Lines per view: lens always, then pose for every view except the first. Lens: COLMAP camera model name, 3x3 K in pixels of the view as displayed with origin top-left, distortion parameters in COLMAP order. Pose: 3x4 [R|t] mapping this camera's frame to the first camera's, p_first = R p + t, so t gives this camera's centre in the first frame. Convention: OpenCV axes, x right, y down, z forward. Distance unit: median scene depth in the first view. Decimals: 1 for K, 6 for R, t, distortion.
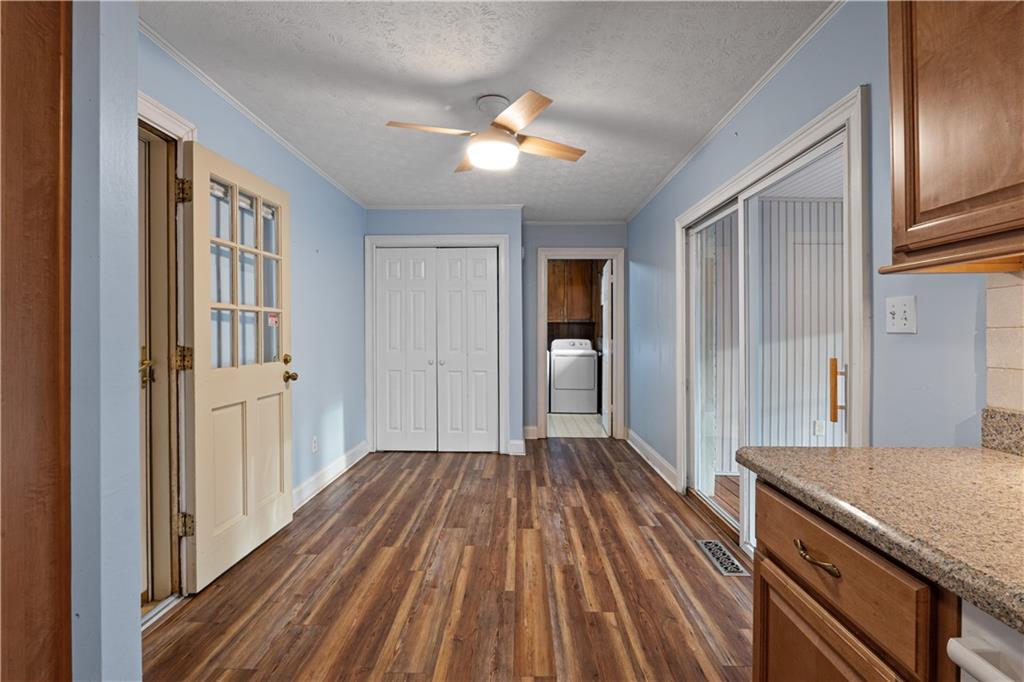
lens RADIAL K [[474.9, 0, 514.6], [0, 474.9, 335.4], [0, 0, 1]] dist [-0.014087, 0.002252]
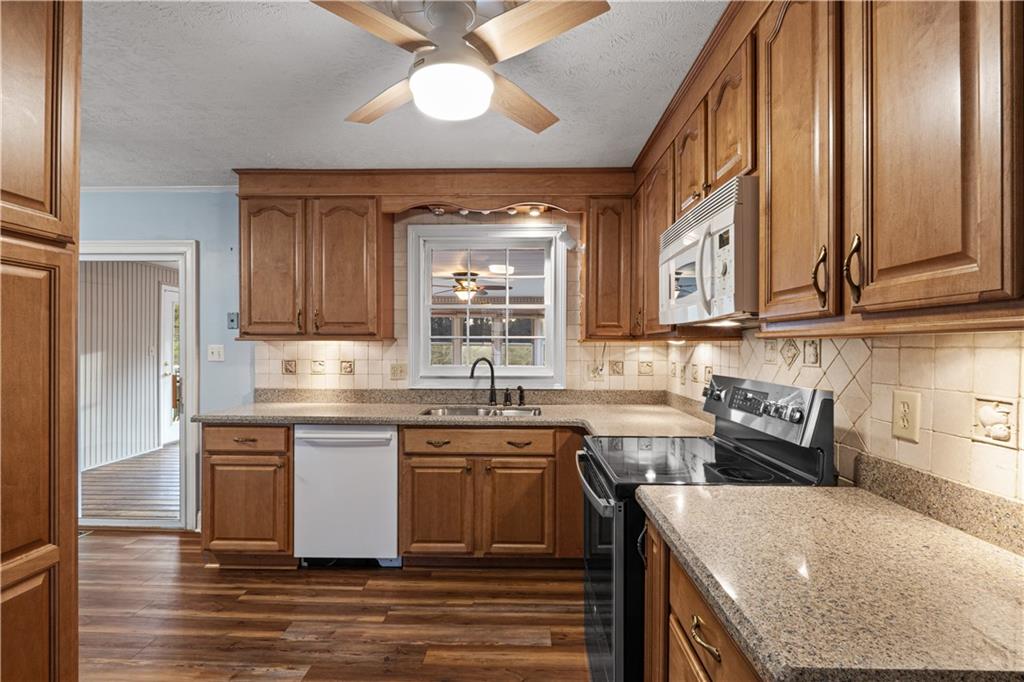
lens RADIAL K [[474.9, 0, 513.0], [0, 474.9, 343.8], [0, 0, 1]] dist [-0.014087, 0.002252]
pose [[0.029238, 0.005092, 0.999560, -1.742963], [0.002917, 0.999982, -0.005179, -0.090490], [-0.999568, 0.003067, 0.029223, -0.606225]]
